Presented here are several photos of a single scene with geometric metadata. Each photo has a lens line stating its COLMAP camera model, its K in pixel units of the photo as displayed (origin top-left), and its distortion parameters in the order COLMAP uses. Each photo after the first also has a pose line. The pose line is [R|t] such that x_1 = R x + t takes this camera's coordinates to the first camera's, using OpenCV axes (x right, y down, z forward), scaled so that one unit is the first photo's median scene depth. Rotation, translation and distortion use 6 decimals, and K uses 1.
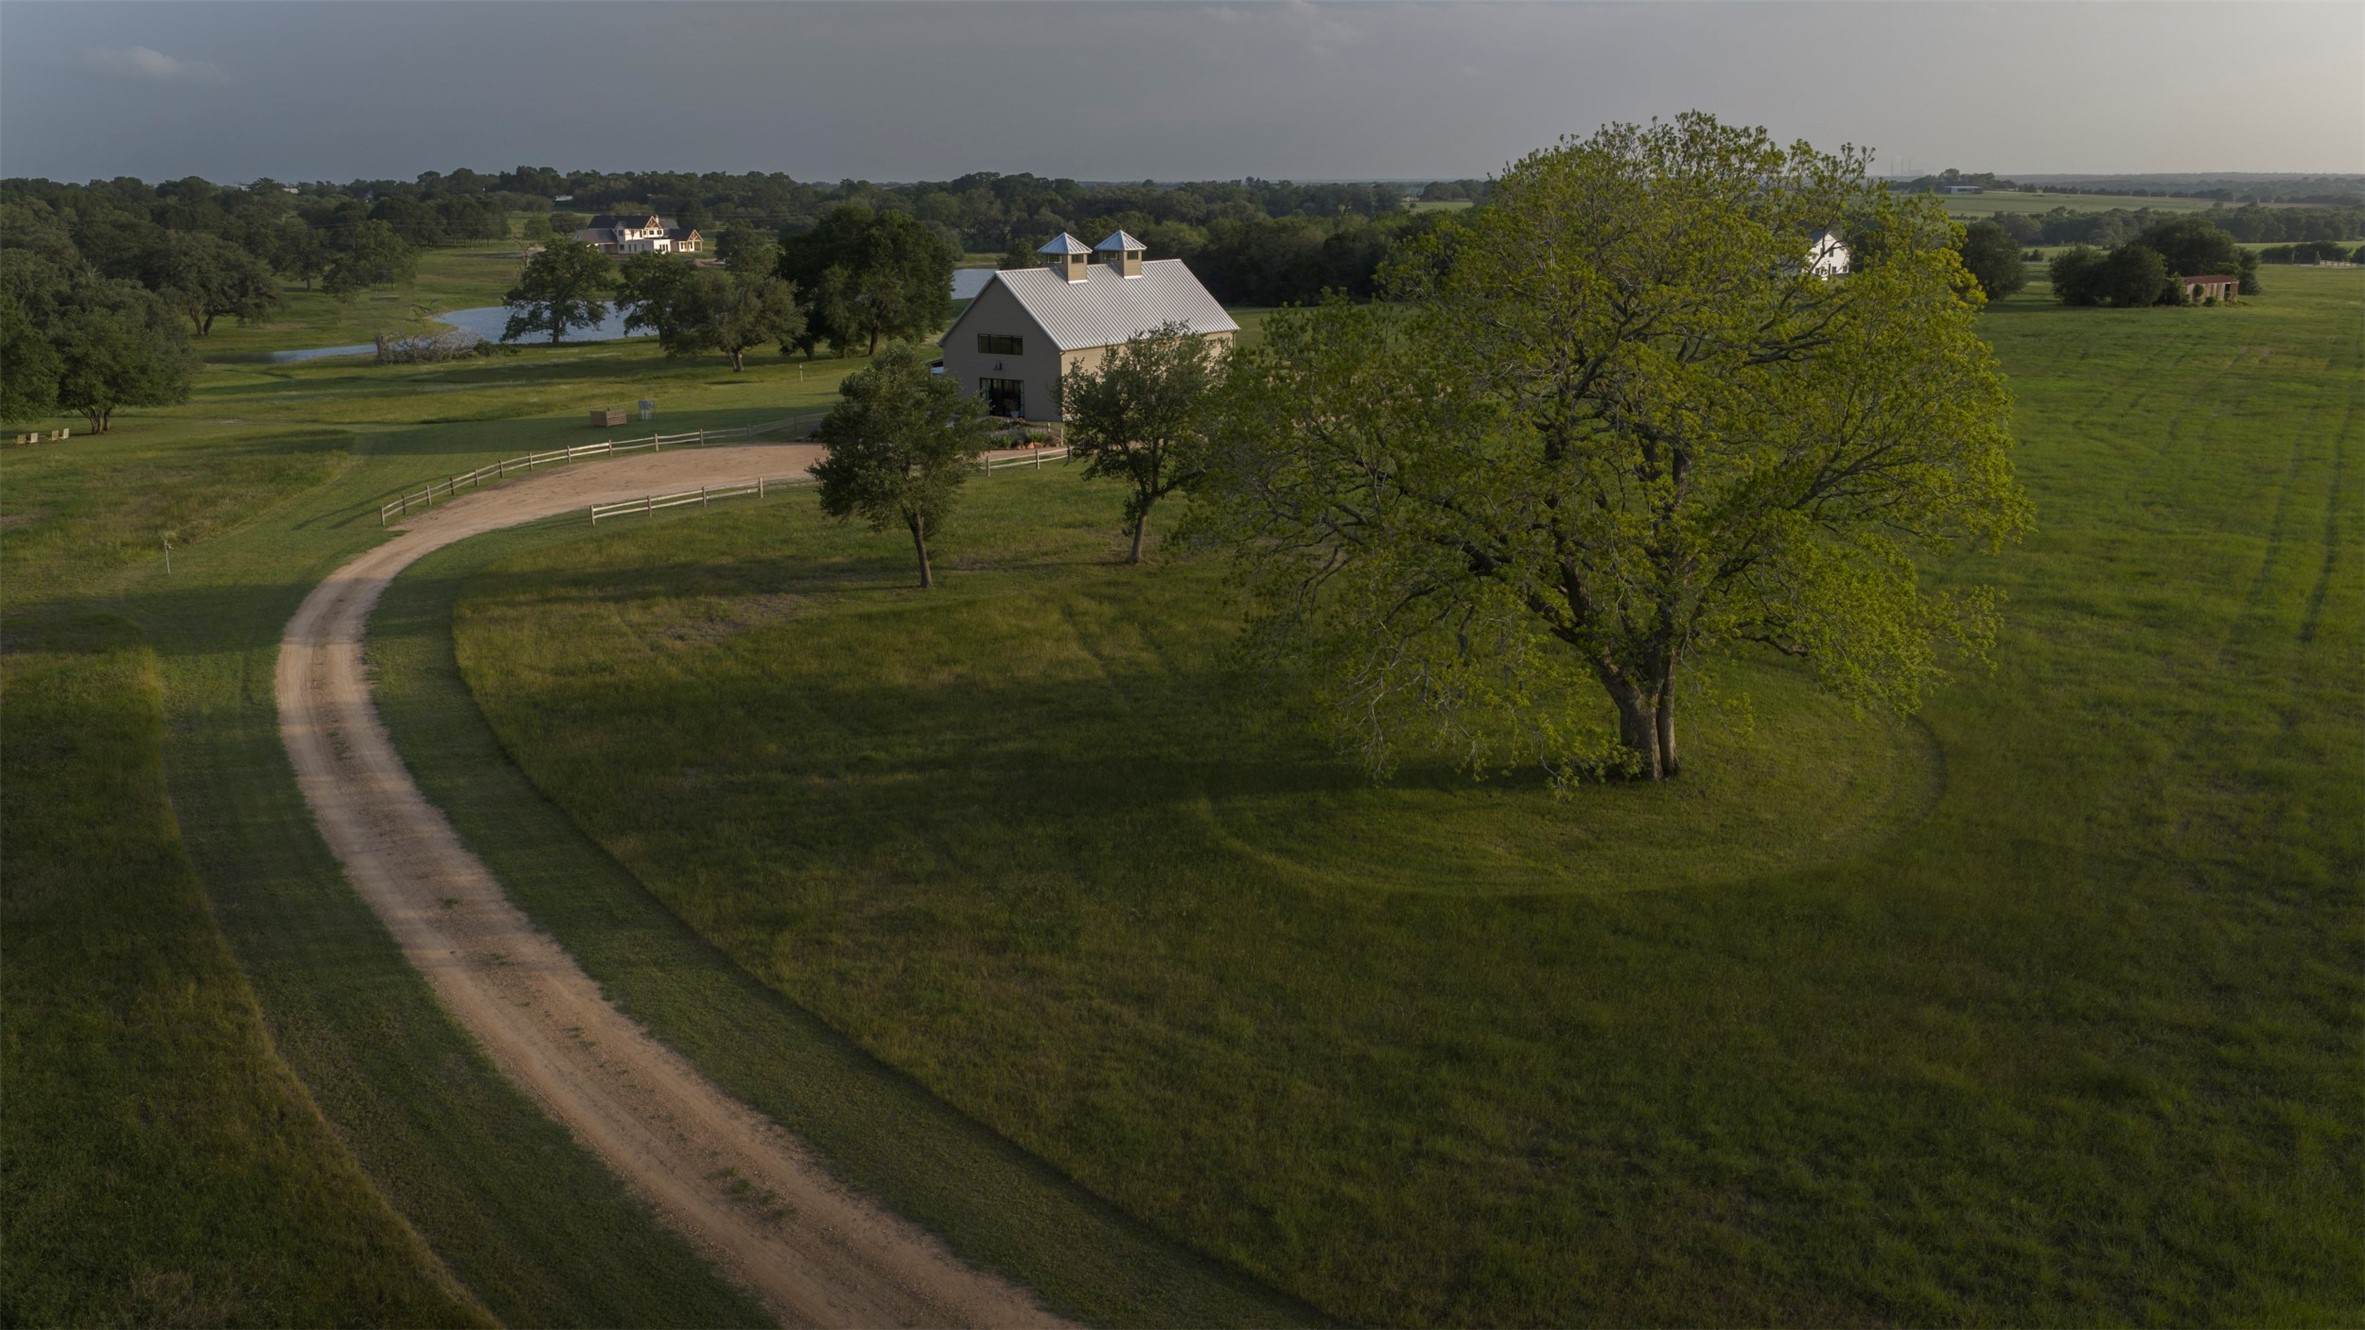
lens RADIAL K [[1985.3, 0, 1176.5], [0, 1985.3, 657.3], [0, 0, 1]] dist [0.020376, -0.037552]
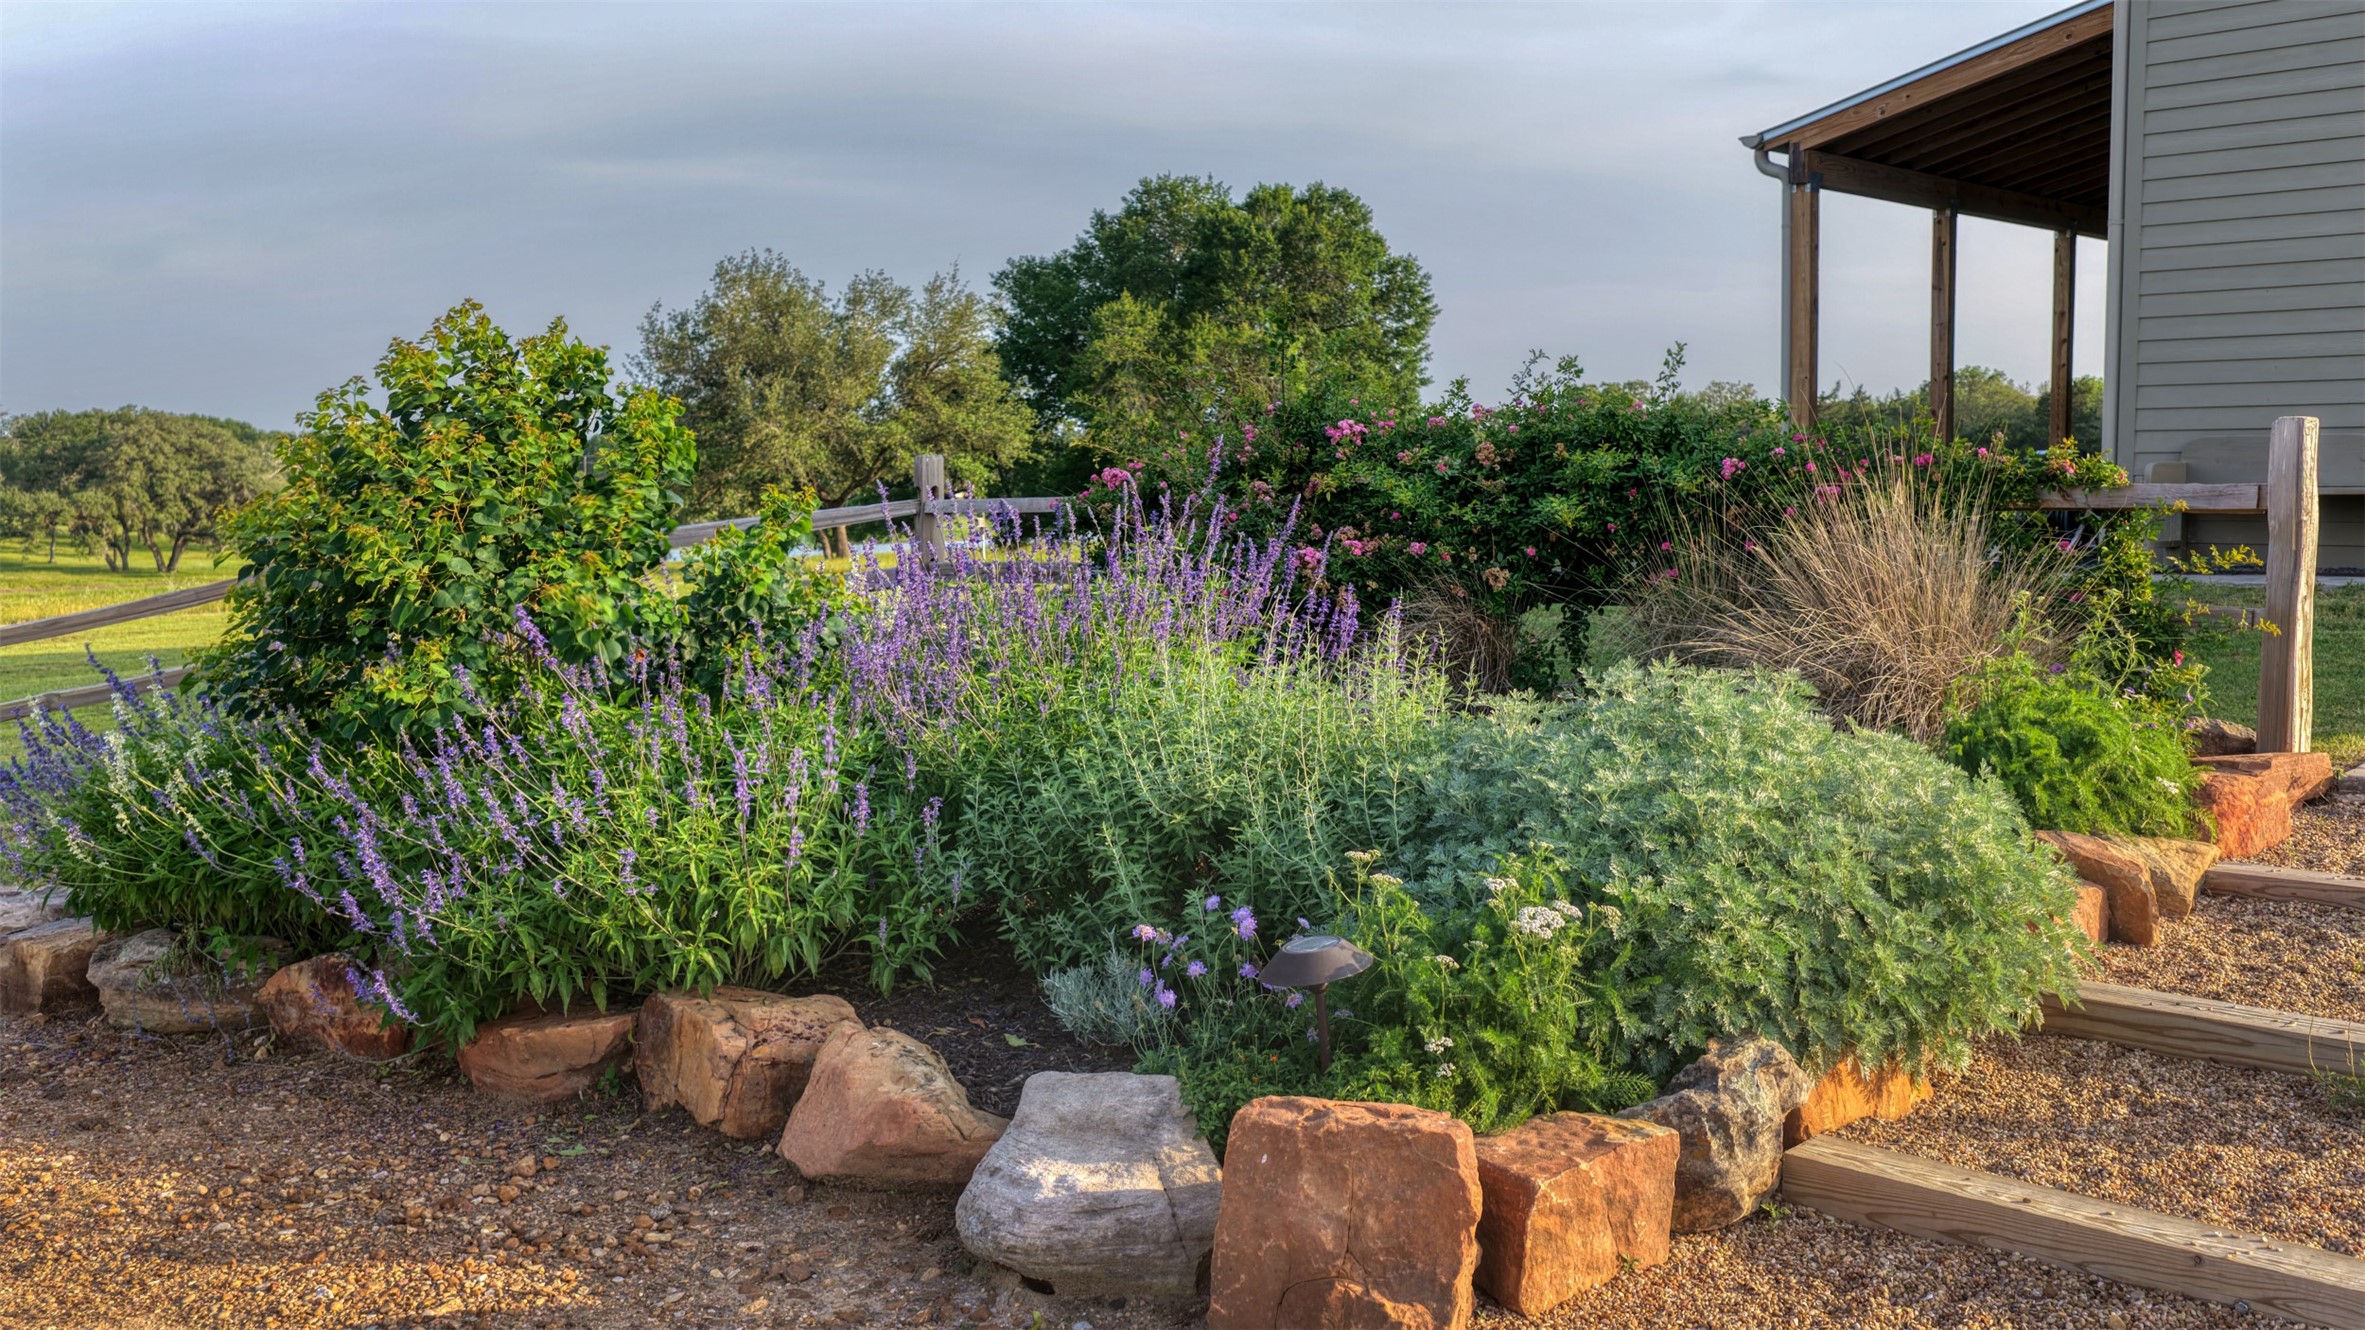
lens RADIAL K [[2198.3, 0, 1190.1], [0, 2198.3, 668.3], [0, 0, 1]] dist [0.011863, 0.000000]
pose [[0.988313, 0.010360, -0.152086, -0.142660], [-0.032119, 0.989442, -0.141323, -0.104544], [0.149017, 0.144556, 0.978211, 0.904209]]
